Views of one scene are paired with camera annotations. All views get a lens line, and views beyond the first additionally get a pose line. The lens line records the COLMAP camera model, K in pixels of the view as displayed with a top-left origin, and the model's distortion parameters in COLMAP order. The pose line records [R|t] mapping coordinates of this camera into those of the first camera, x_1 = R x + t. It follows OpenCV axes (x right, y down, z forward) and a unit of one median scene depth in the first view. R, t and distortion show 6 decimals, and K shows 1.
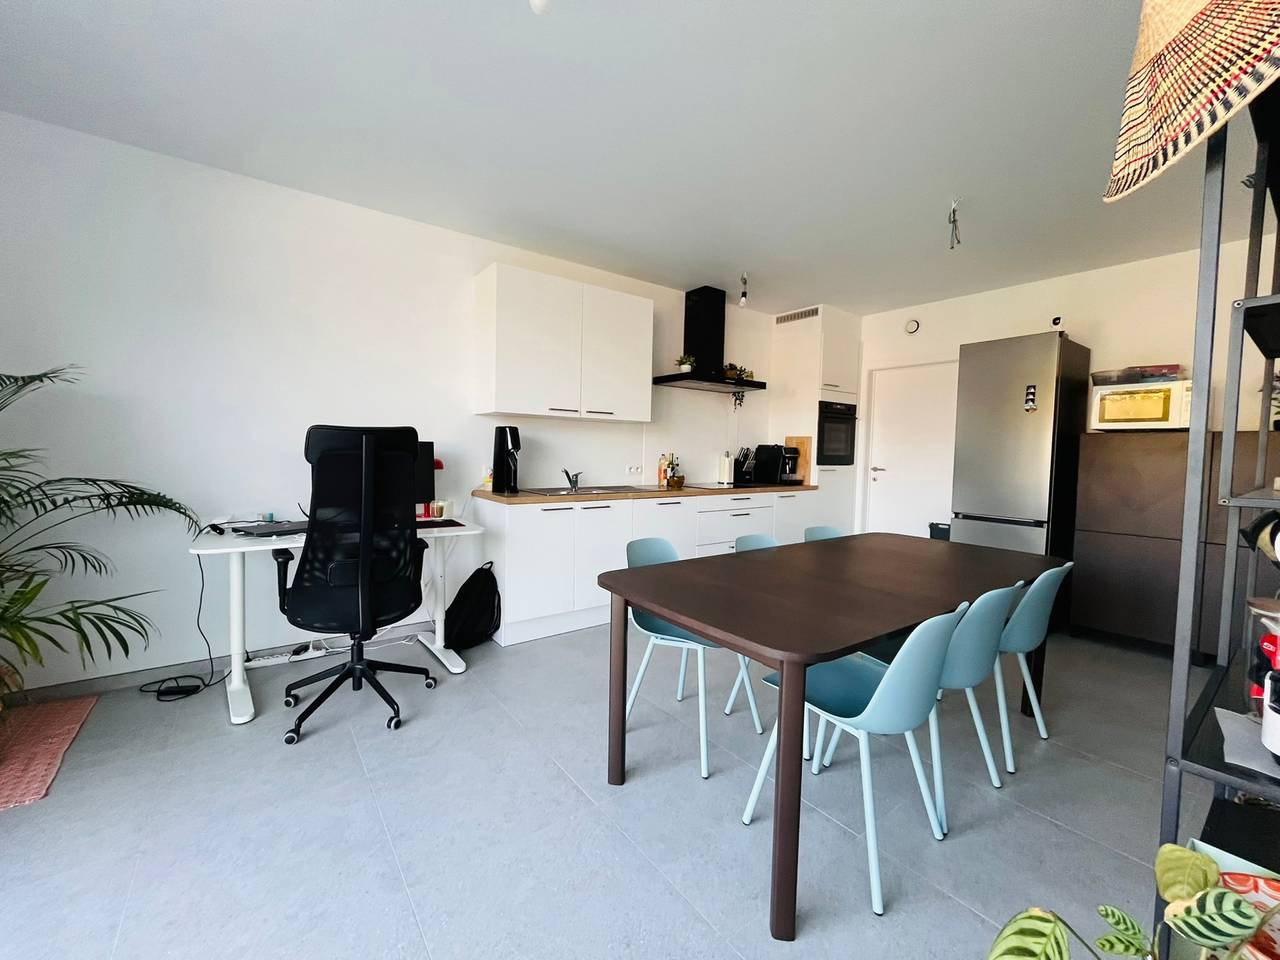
lens RADIAL K [[517.6, 0, 640.0], [0, 517.6, 480.0], [0, 0, 1]] dist [-0.005407, -0.000126]
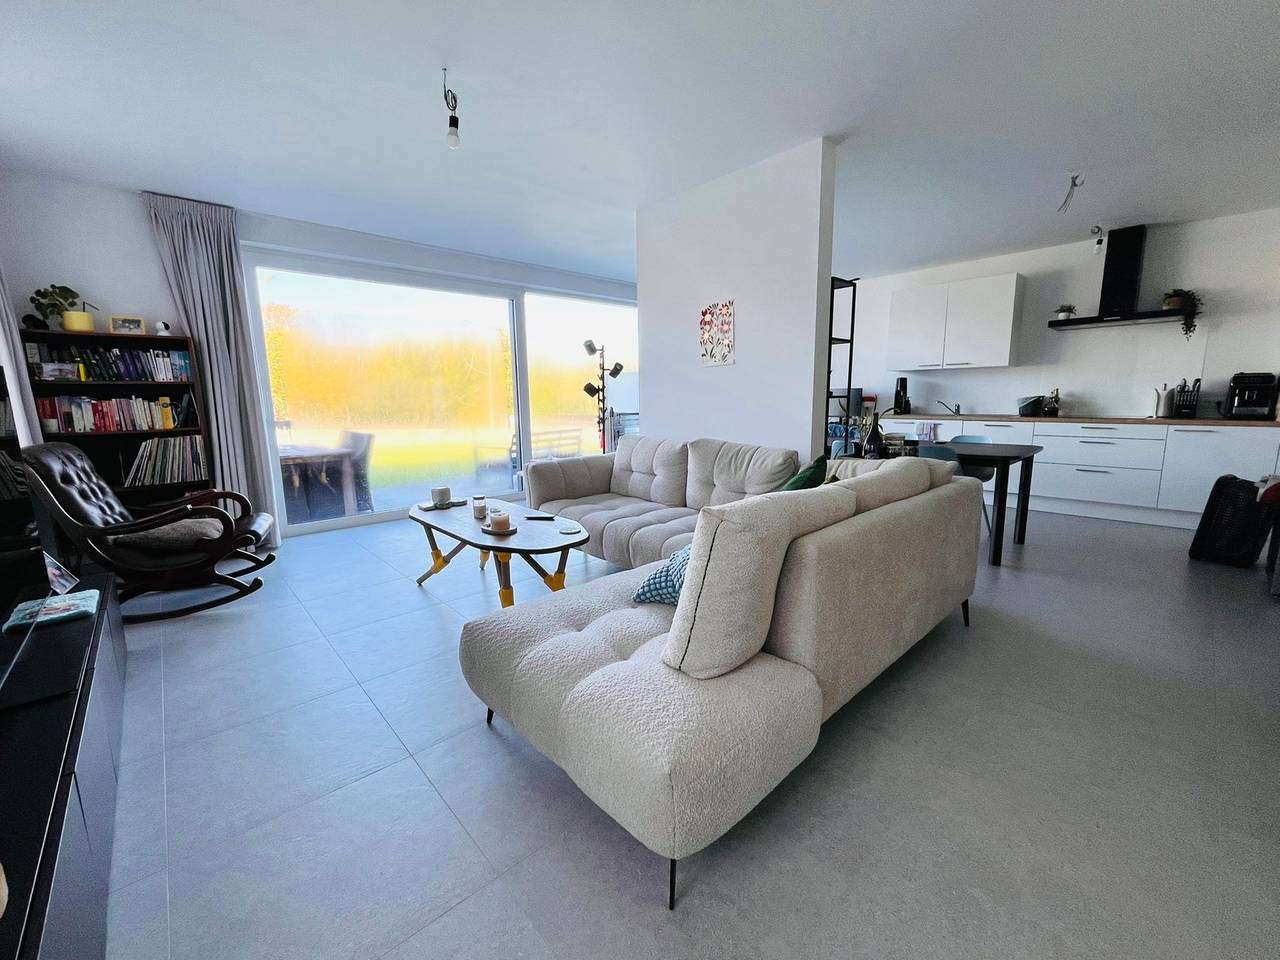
lens RADIAL K [[517.6, 0, 640.0], [0, 517.6, 480.0], [0, 0, 1]] dist [-0.005407, -0.000126]
pose [[0.114821, 0.134313, -0.984264, 1.081564], [-0.036636, 0.990716, 0.130919, 0.034613], [0.992710, 0.021028, 0.118675, -0.081350]]
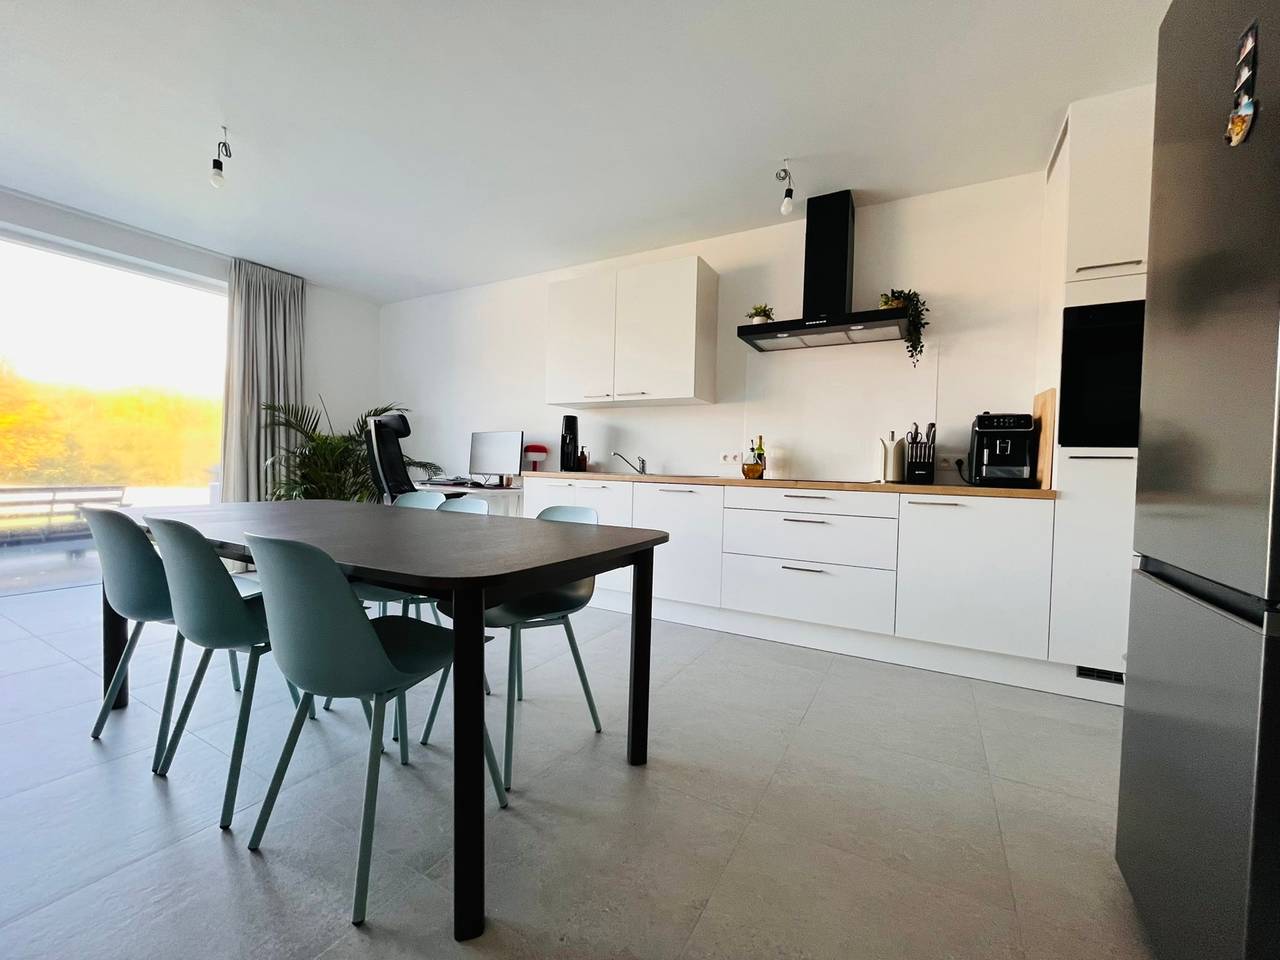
lens RADIAL K [[517.6, 0, 640.0], [0, 517.6, 480.0], [0, 0, 1]] dist [-0.005407, -0.000126]
pose [[0.422531, 0.013362, -0.906250, 0.644126], [-0.065390, 0.997735, -0.015777, 0.035520], [0.903987, 0.065926, 0.422448, 0.491066]]
